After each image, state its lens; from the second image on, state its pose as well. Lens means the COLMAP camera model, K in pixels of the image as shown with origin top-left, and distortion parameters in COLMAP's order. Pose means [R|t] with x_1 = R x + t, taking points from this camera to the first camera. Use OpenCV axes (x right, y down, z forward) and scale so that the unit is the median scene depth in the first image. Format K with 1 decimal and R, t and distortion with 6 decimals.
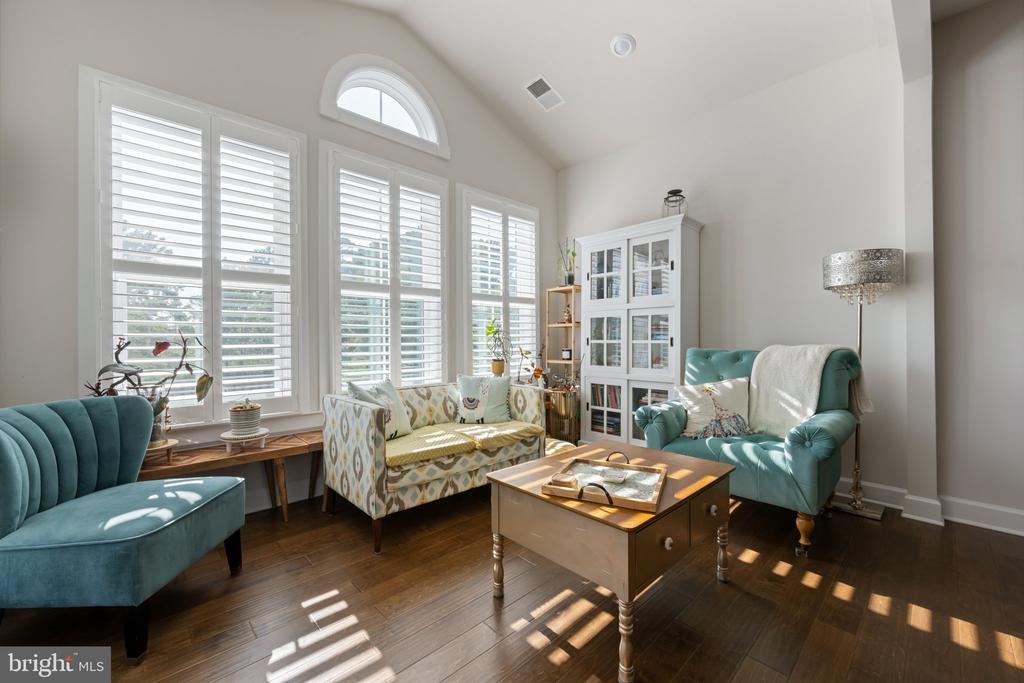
lens RADIAL K [[408.4, 0, 512.0], [0, 408.4, 341.5], [0, 0, 1]] dist [0.000078, -0.000001]
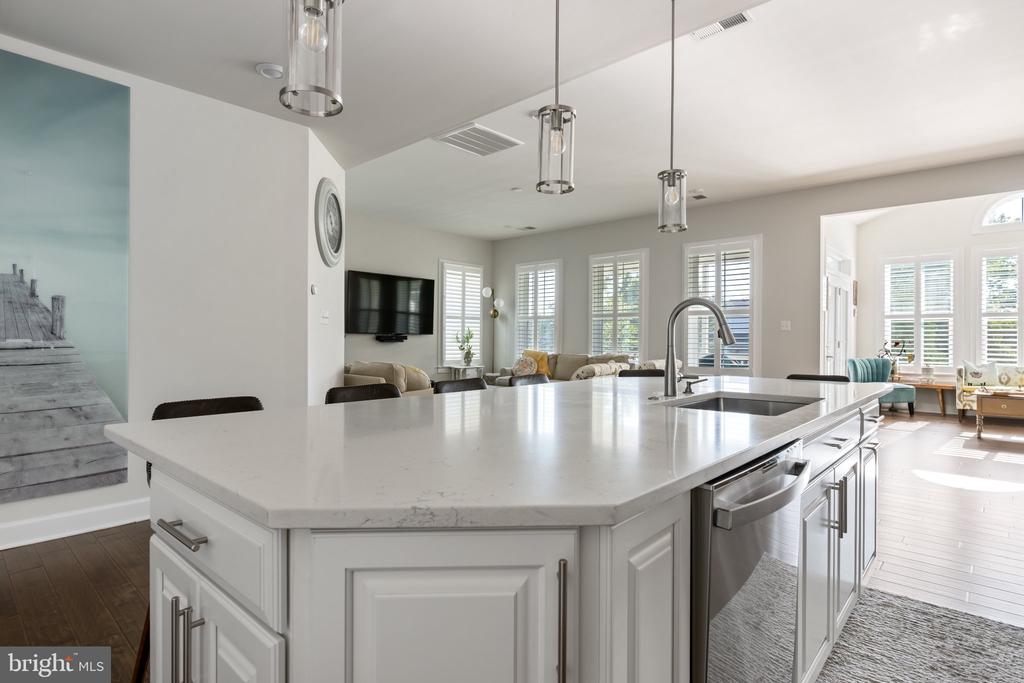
lens RADIAL K [[534.3, 0, 512.7], [0, 534.3, 338.4], [0, 0, 1]] dist [-0.001648, 0.000795]
pose [[0.080270, 0.005712, -0.996757, 2.175130], [-0.007644, 0.999958, 0.005115, -0.019423], [0.996744, 0.007208, 0.080310, -1.639868]]
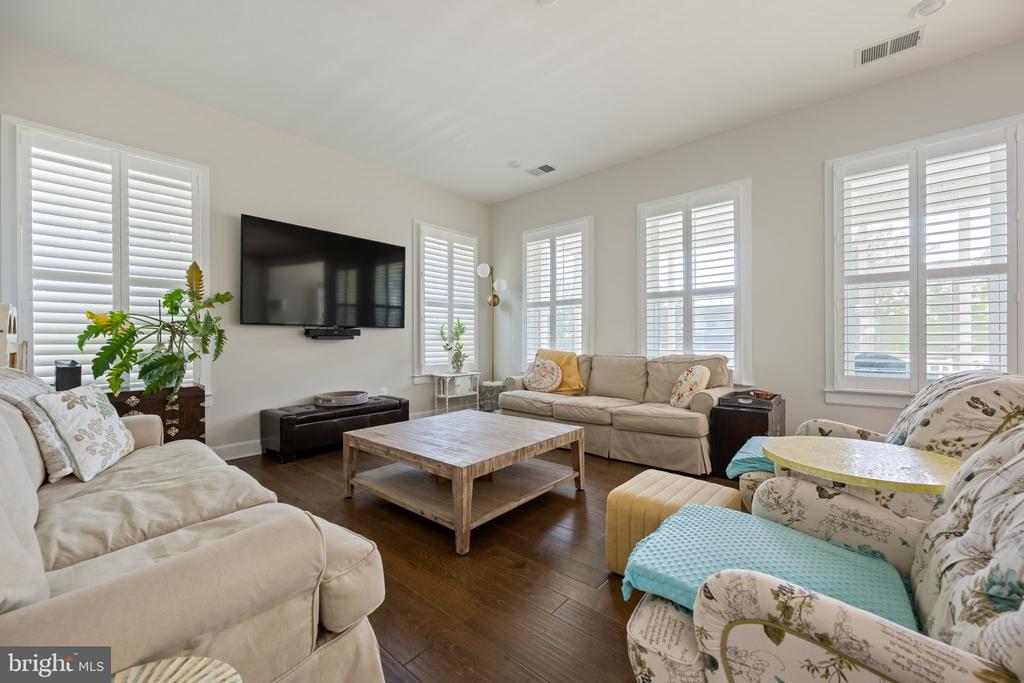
lens RADIAL K [[407.6, 0, 512.0], [0, 407.6, 341.5], [0, 0, 1]] dist [0.001677, 0.000146]
pose [[0.103199, 0.006367, -0.994640, 0.559925], [0.003122, 0.999973, 0.006725, 0.023691], [0.994656, -0.003799, 0.103176, -1.593614]]
